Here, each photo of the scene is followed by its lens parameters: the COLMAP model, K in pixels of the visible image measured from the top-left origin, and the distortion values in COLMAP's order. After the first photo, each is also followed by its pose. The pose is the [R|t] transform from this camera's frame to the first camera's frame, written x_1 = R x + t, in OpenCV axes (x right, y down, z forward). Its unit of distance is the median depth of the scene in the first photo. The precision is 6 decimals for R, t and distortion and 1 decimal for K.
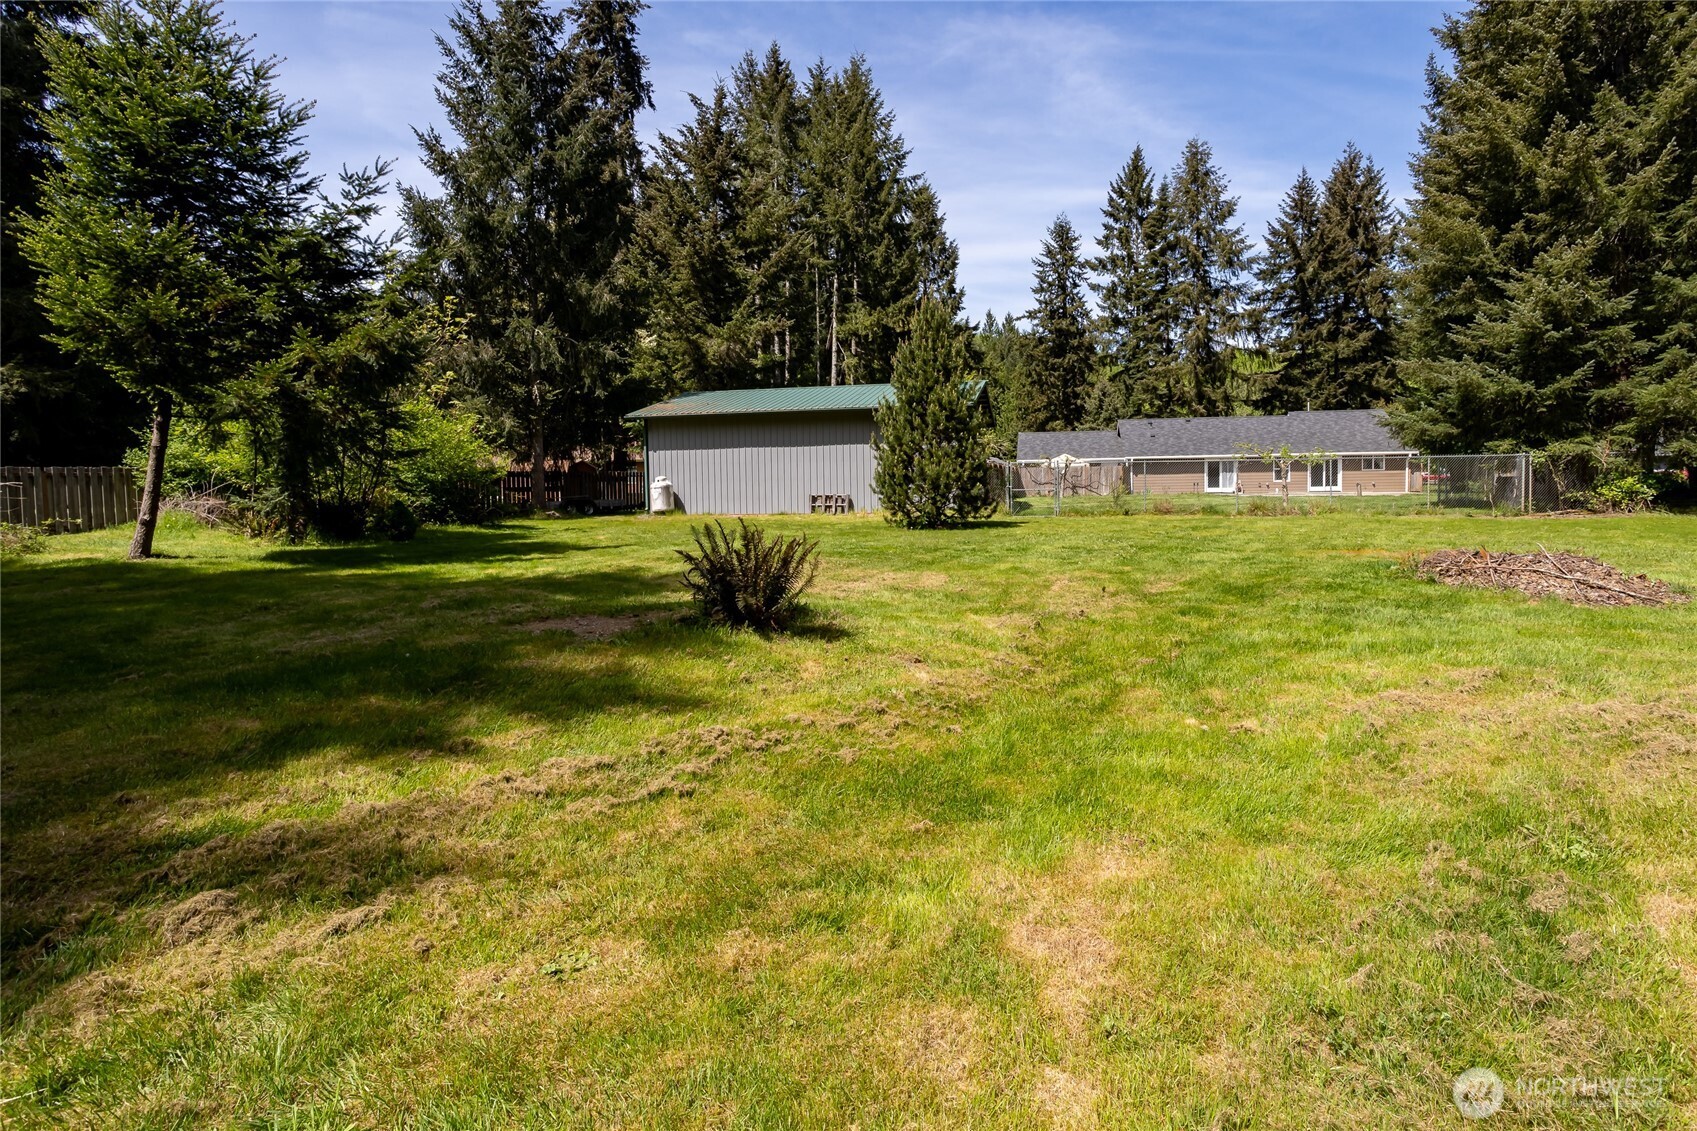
lens RADIAL K [[870.0, 0, 883.3], [0, 870.0, 496.8], [0, 0, 1]] dist [-0.035707, 0.021591]
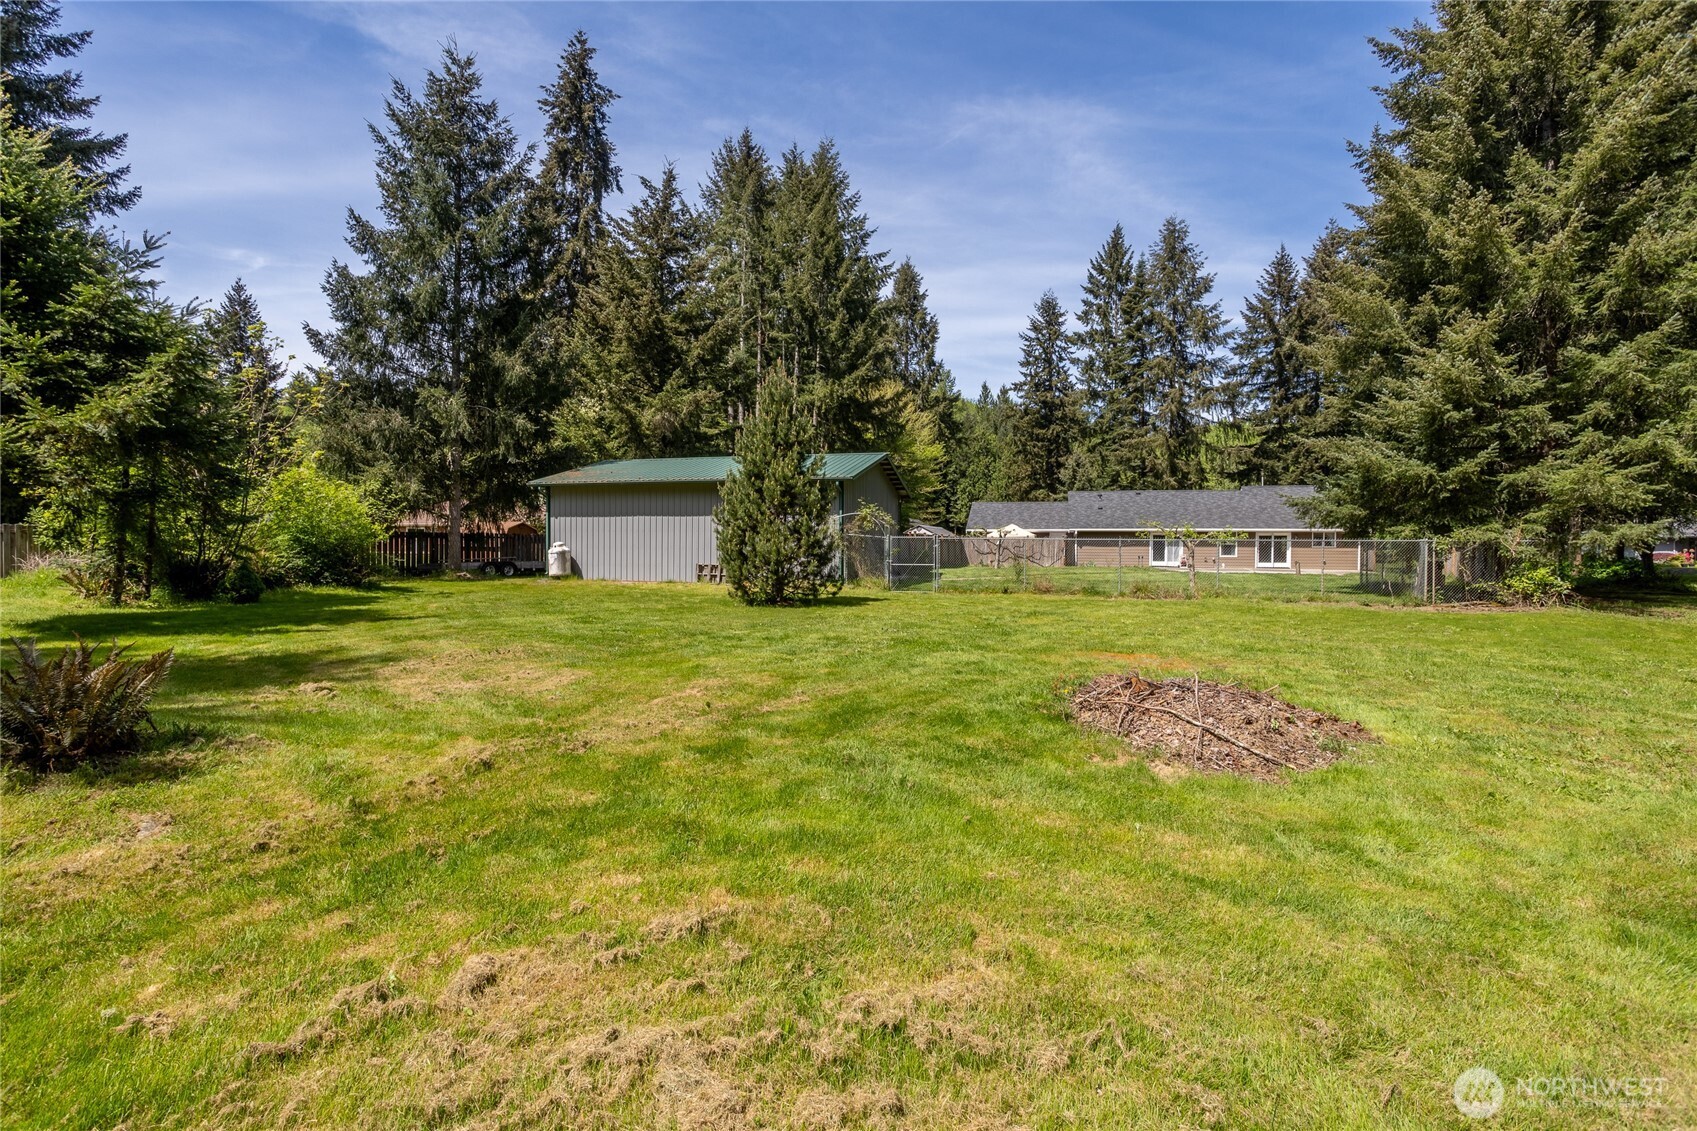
lens RADIAL K [[818.5, 0, 825.6], [0, 818.5, 542.1], [0, 0, 1]] dist [-0.038938, 0.020948]
pose [[0.996373, 0.022449, -0.082080, 0.069080], [-0.023843, 0.999587, -0.016039, -0.007666], [0.081686, 0.017938, 0.996497, 0.029186]]
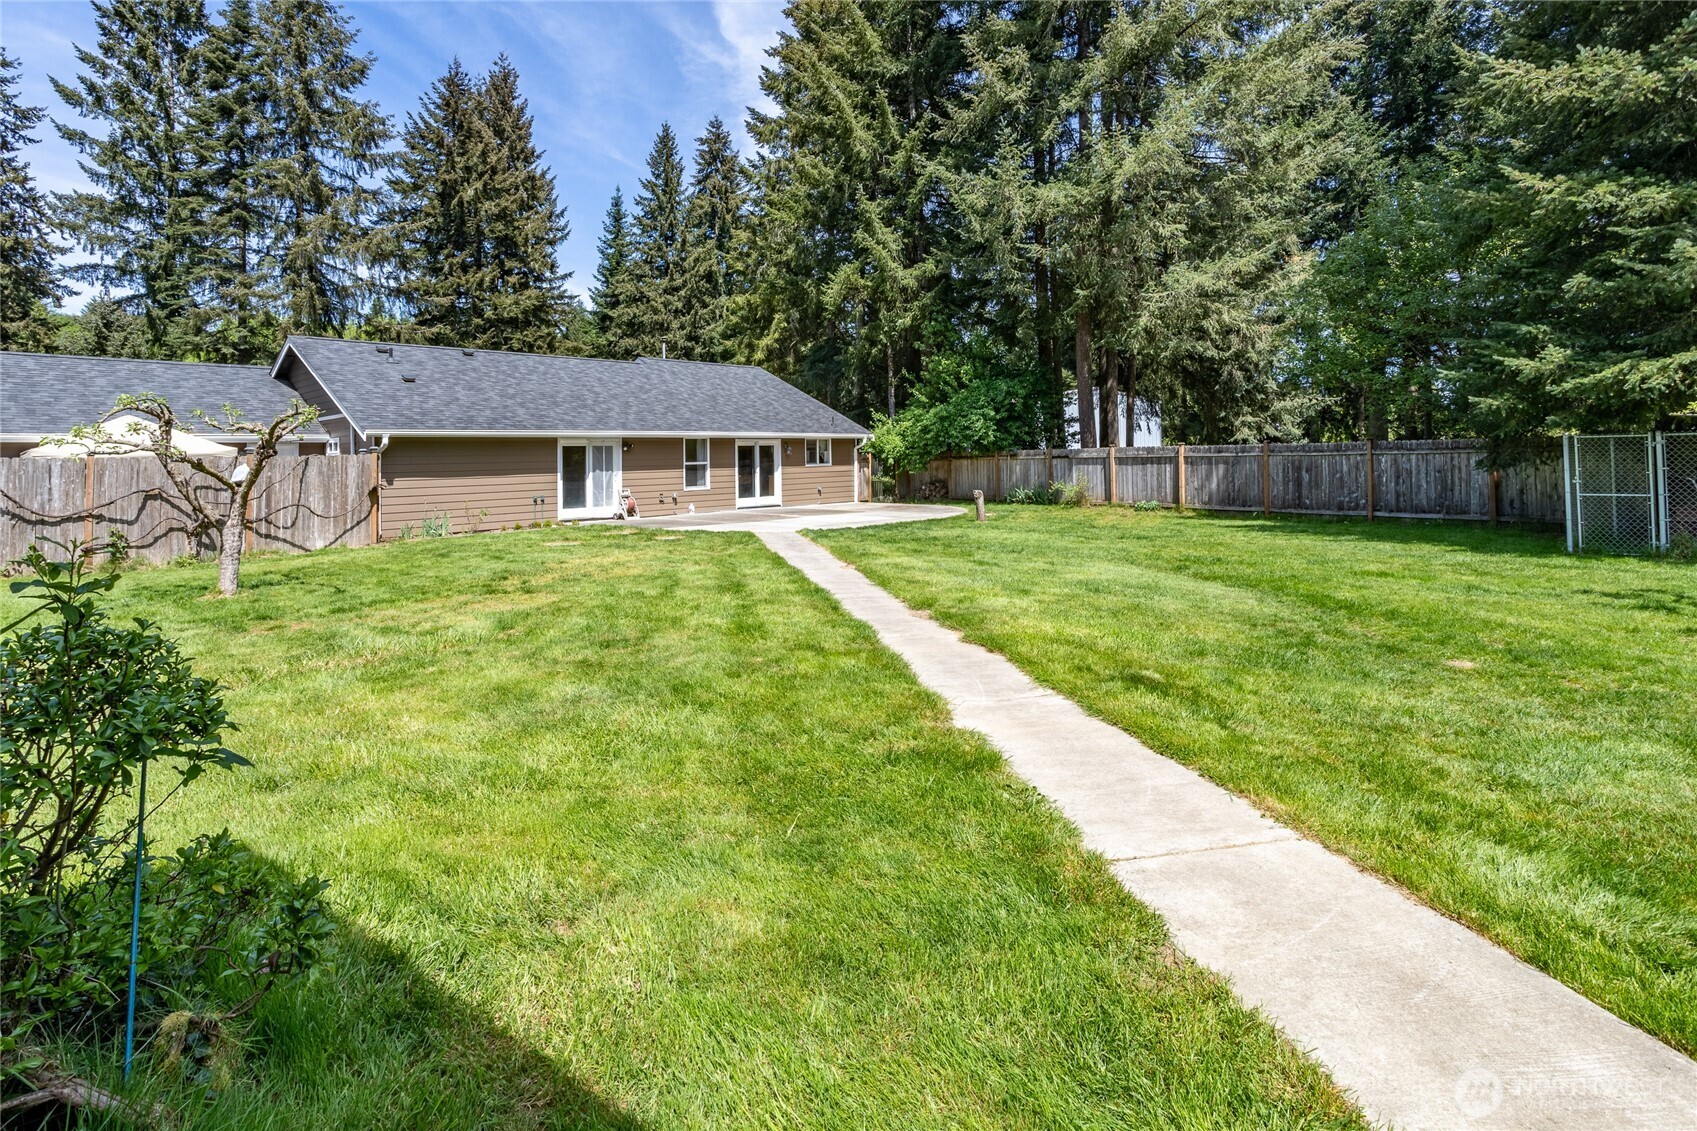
lens RADIAL K [[835.0, 0, 848.6], [0, 835.0, 481.7], [0, 0, 1]] dist [-0.047696, 0.025905]
pose [[0.515711, -0.012602, 0.856670, 0.094297], [0.020524, 0.999787, 0.002351, -0.019269], [-0.856517, 0.016370, 0.515860, 0.625172]]
